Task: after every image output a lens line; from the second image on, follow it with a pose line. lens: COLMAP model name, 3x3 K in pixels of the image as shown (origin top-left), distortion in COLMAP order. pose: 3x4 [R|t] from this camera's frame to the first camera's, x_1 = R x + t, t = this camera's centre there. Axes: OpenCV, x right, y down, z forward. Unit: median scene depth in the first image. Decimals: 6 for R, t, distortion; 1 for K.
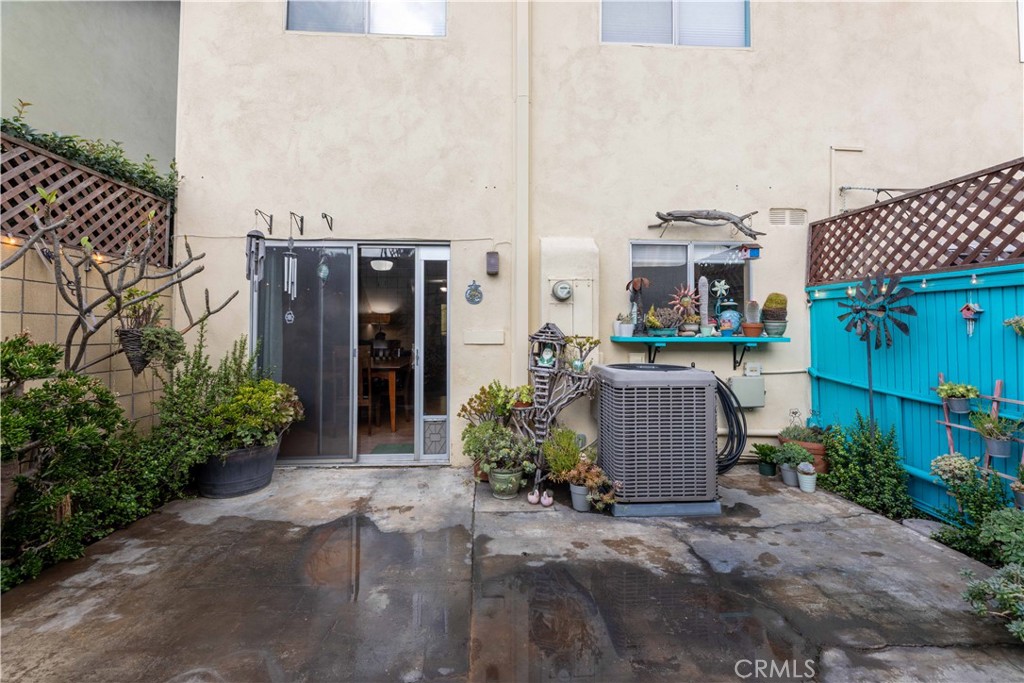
lens RADIAL K [[419.5, 0, 508.3], [0, 419.5, 315.0], [0, 0, 1]] dist [0.000590, -0.000402]
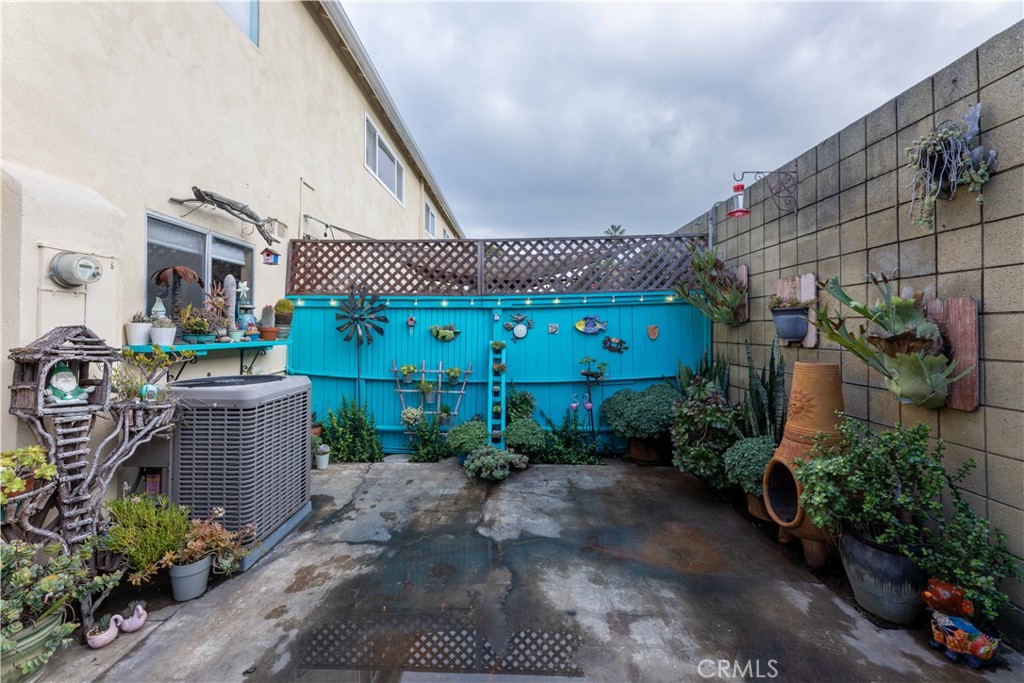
lens RADIAL K [[419.5, 0, 498.7], [0, 419.5, 324.6], [0, 0, 1]] dist [0.000590, -0.000402]
pose [[0.087975, 0.010658, 0.996066, -0.488319], [-0.024641, 0.999660, -0.008520, 0.010085], [-0.995818, -0.023794, 0.088207, 0.456833]]
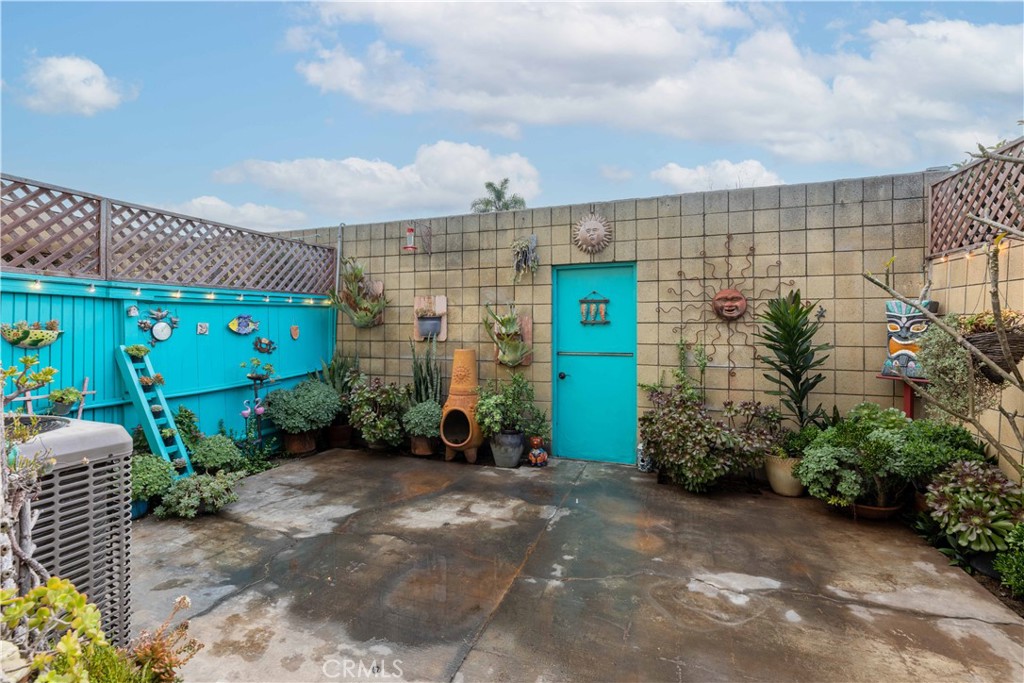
lens RADIAL K [[458.6, 0, 513.9], [0, 458.6, 333.5], [0, 0, 1]] dist [0.003389, 0.000209]
pose [[-0.922226, -0.006118, 0.386602, -0.365449], [-0.012791, 0.999810, -0.014692, 0.030583], [-0.386439, -0.018494, -0.922130, 1.315319]]
